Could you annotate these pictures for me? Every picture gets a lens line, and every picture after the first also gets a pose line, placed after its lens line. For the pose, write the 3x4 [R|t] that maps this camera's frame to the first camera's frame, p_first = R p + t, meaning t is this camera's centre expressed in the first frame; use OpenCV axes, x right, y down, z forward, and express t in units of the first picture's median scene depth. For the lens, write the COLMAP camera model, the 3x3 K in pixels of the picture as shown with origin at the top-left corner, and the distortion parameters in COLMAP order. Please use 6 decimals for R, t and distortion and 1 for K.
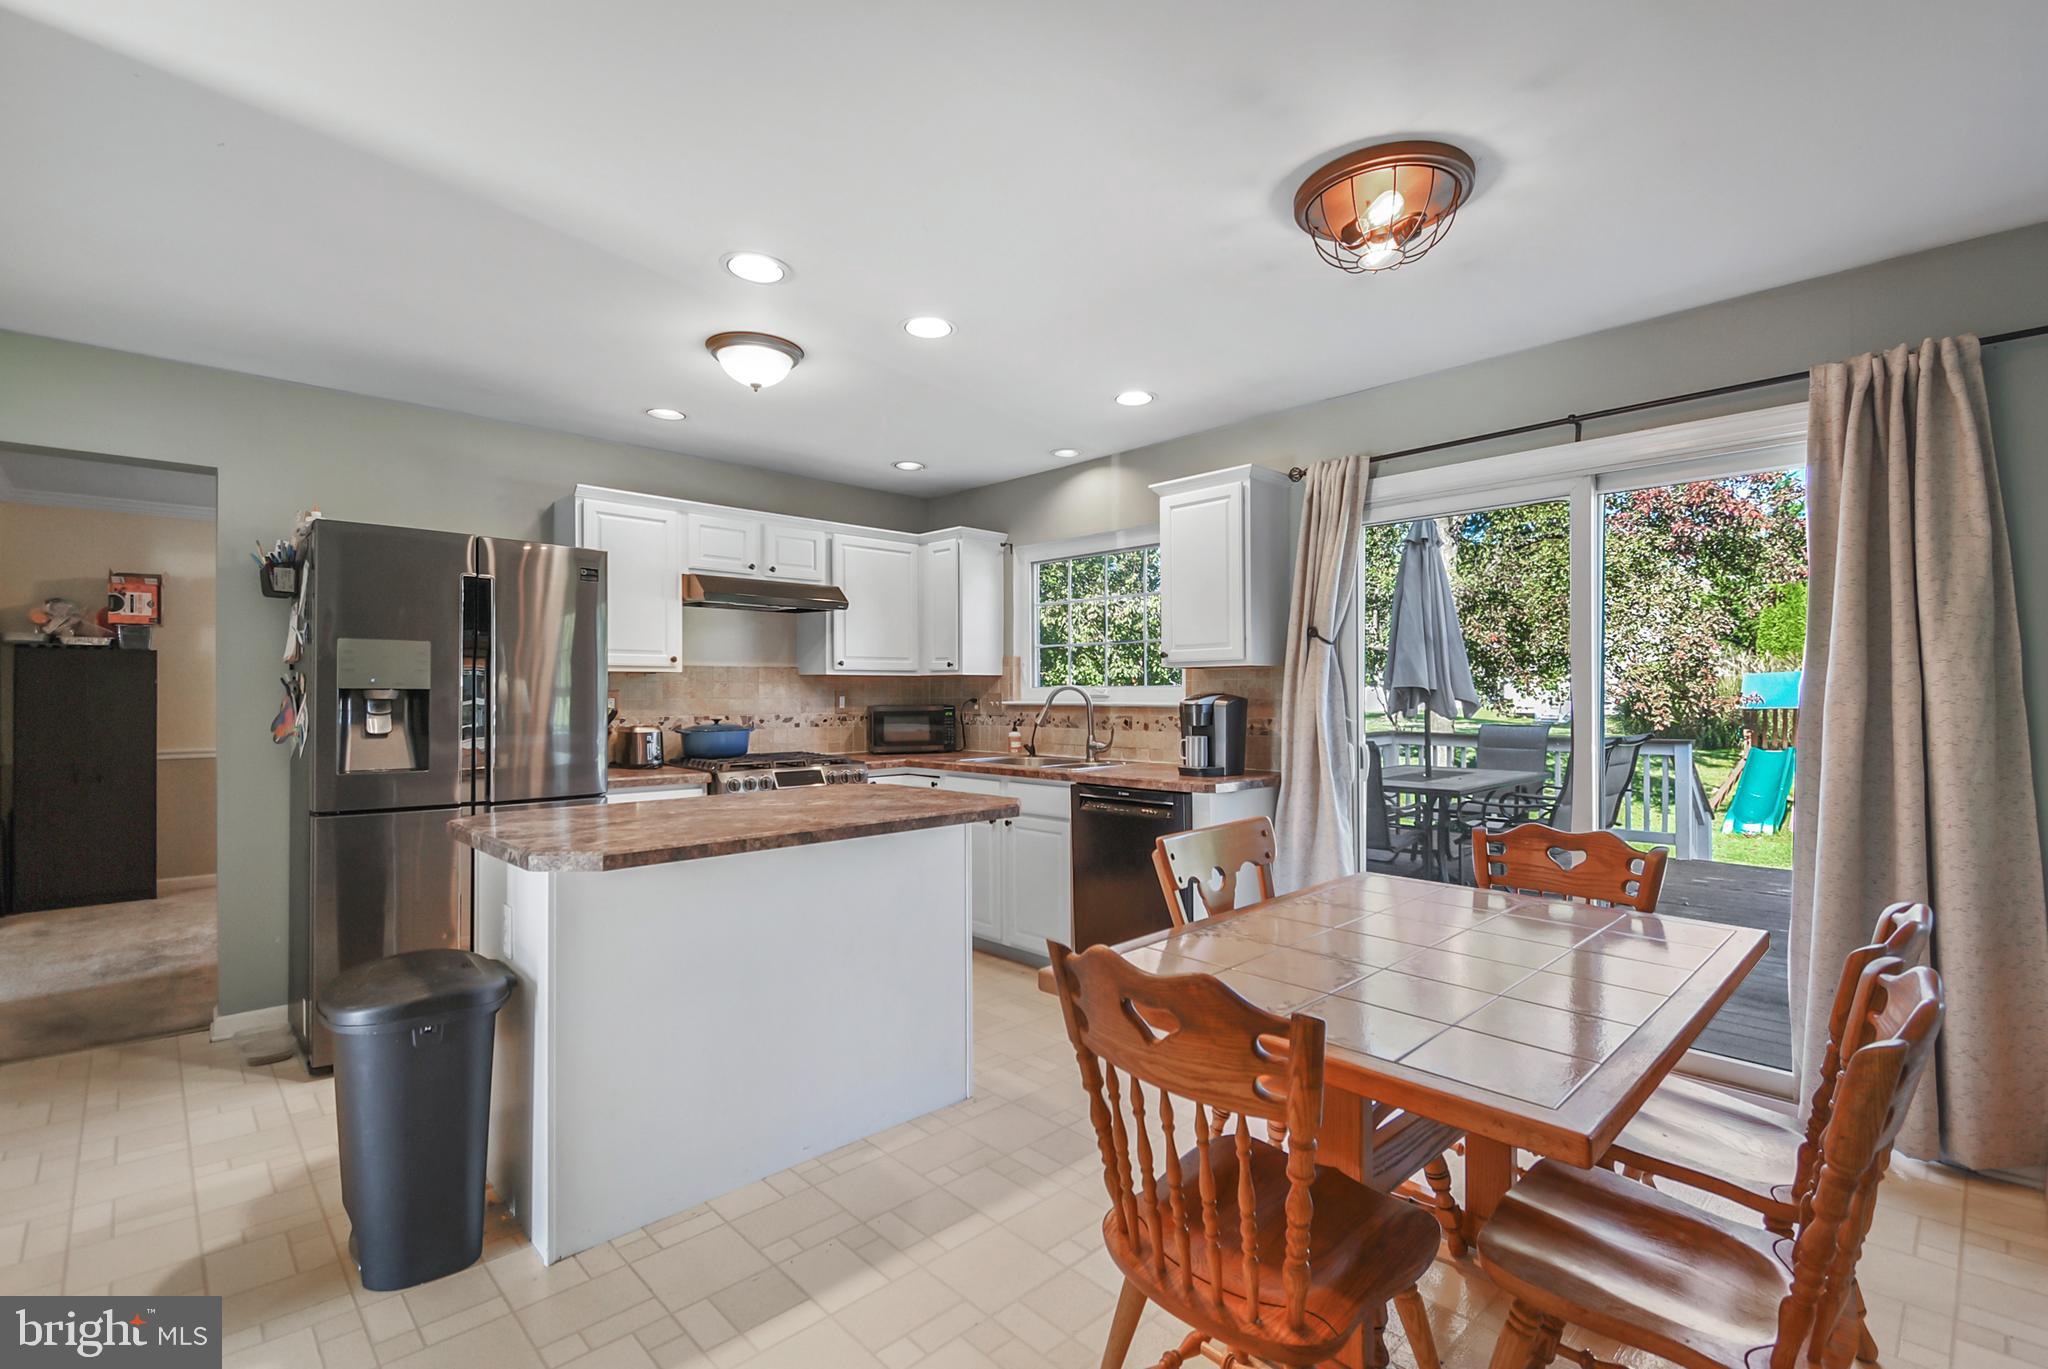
lens RADIAL K [[927.2, 0, 1029.1], [0, 927.2, 694.5], [0, 0, 1]] dist [0.023508, -0.017327]
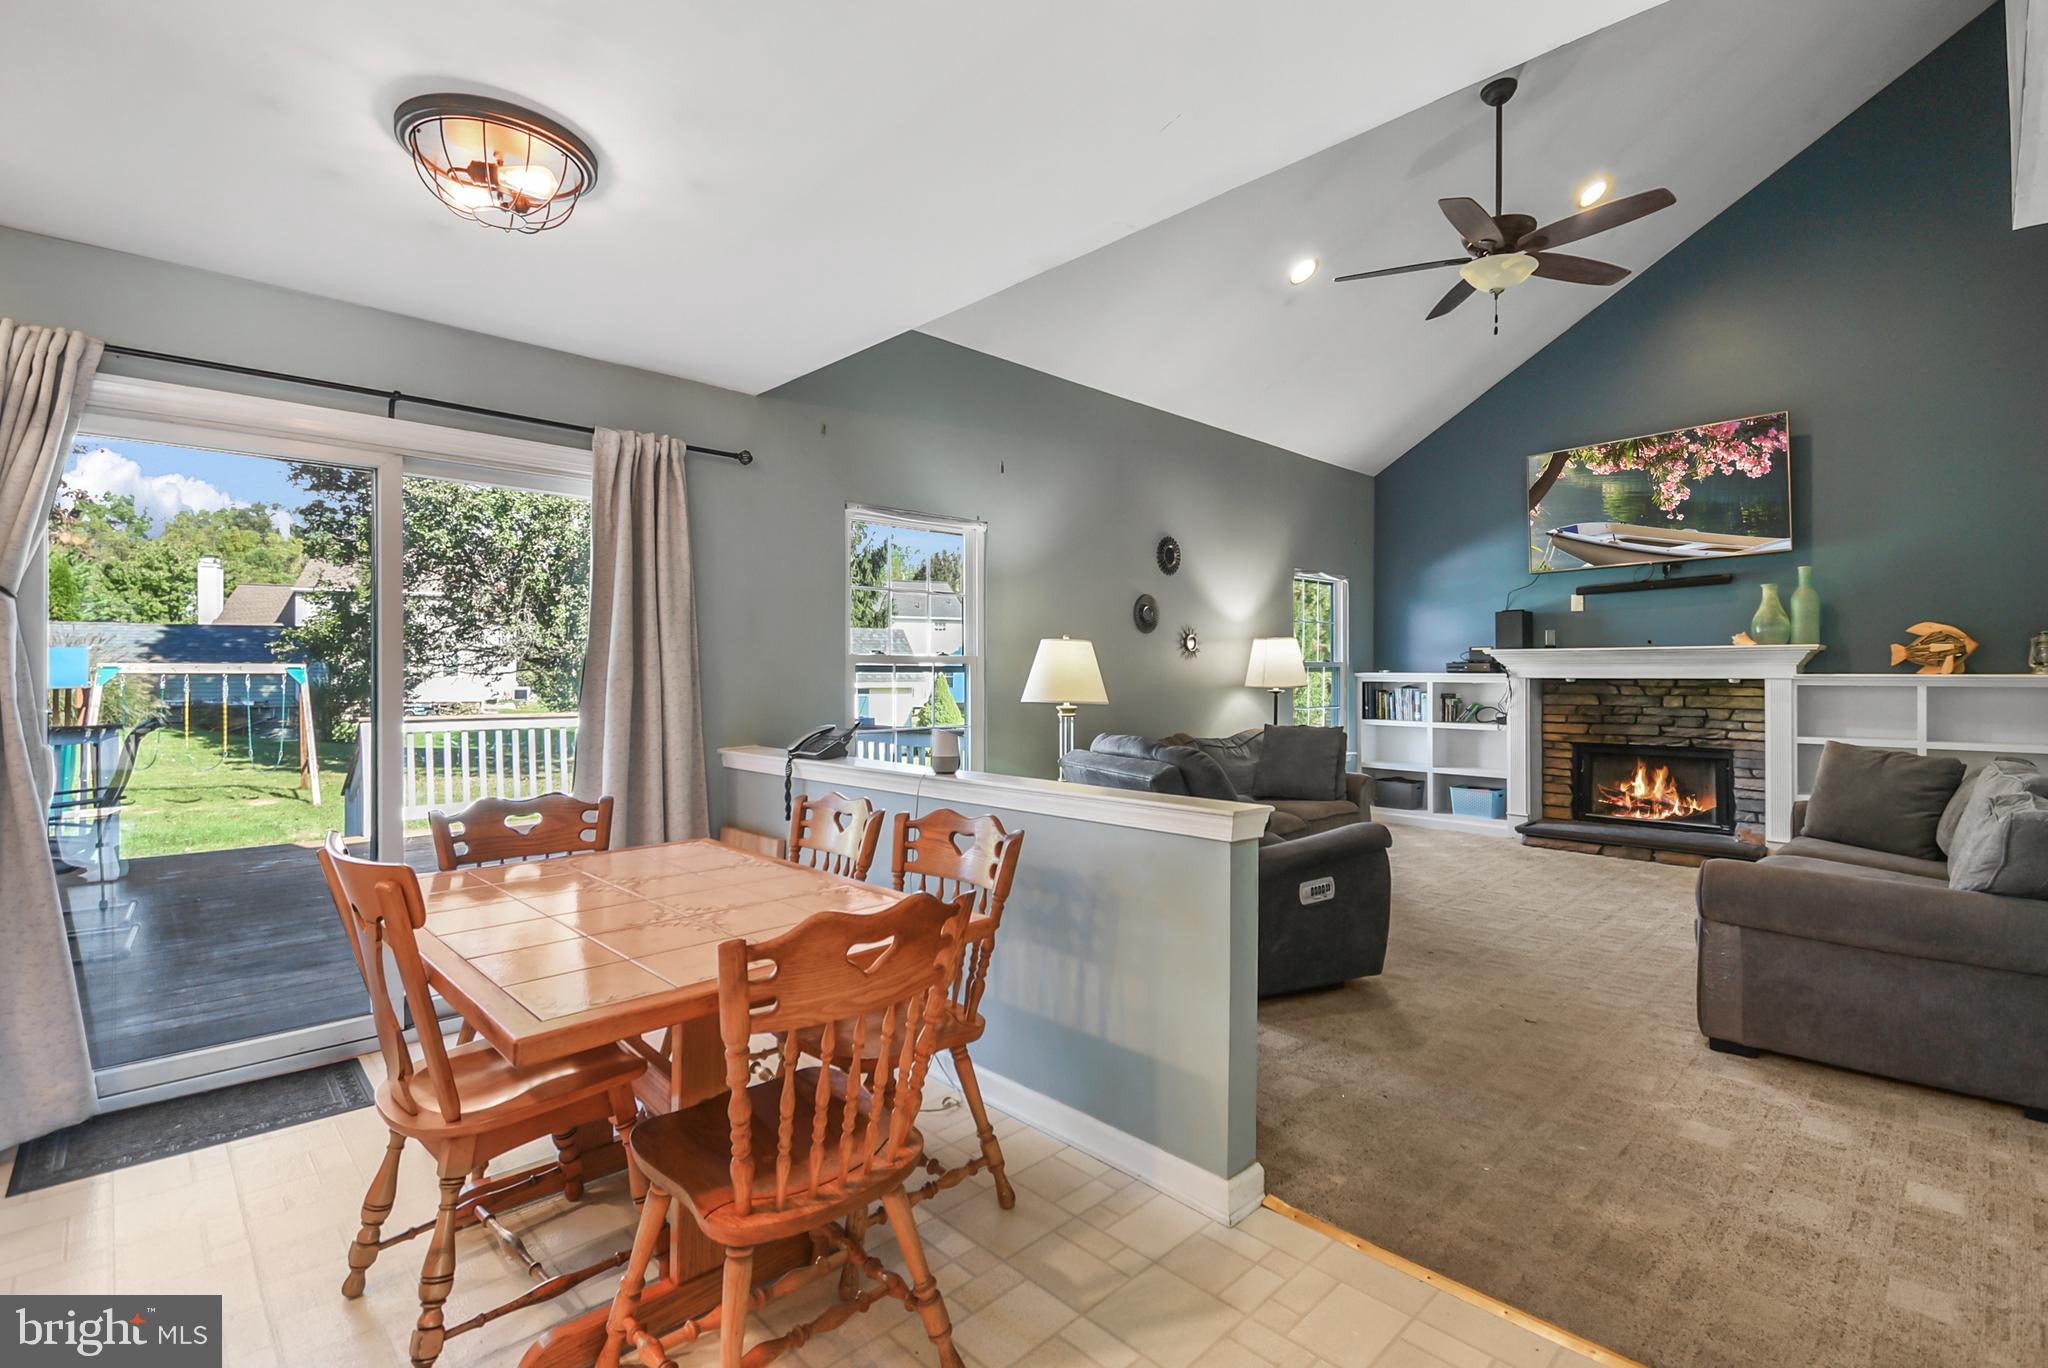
lens RADIAL K [[927.2, 0, 1045.7], [0, 927.2, 669.1], [0, 0, 1]] dist [0.023508, -0.017327]
pose [[-0.027426, 0.004742, 0.999613, -0.308178], [-0.000648, 0.999988, -0.004762, -0.000007], [-0.999624, -0.000778, -0.027422, 0.241133]]
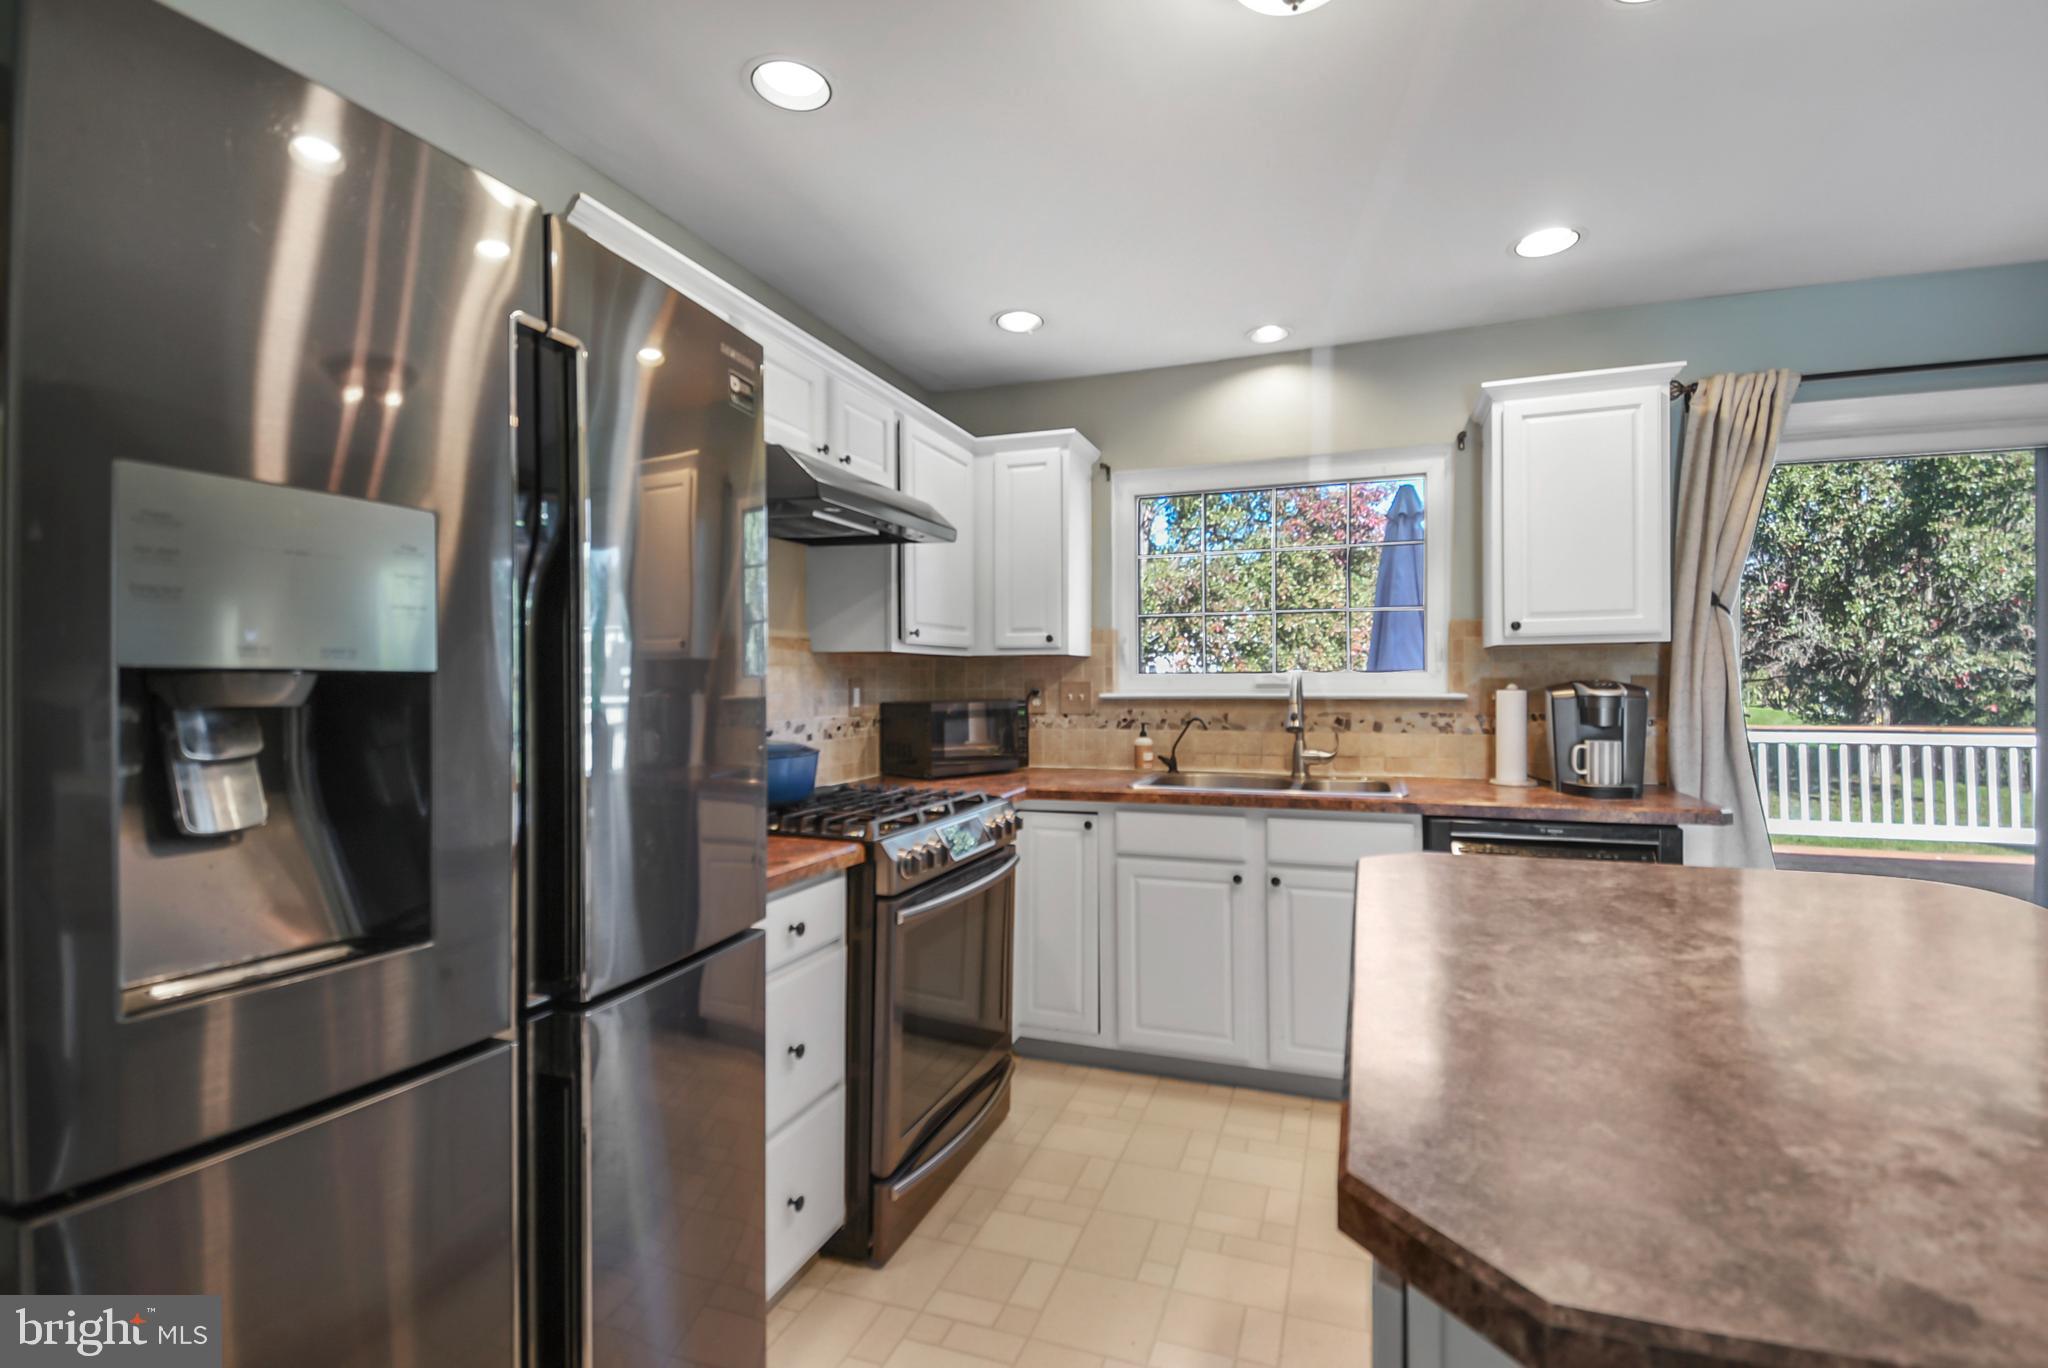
lens RADIAL K [[927.2, 0, 1026.9], [0, 927.2, 683.5], [0, 0, 1]] dist [0.023508, -0.017327]
pose [[0.893060, -0.004153, 0.449919, -0.463219], [0.004283, 0.999991, 0.000729, -0.000966], [-0.449918, 0.001276, 0.893069, 0.494531]]
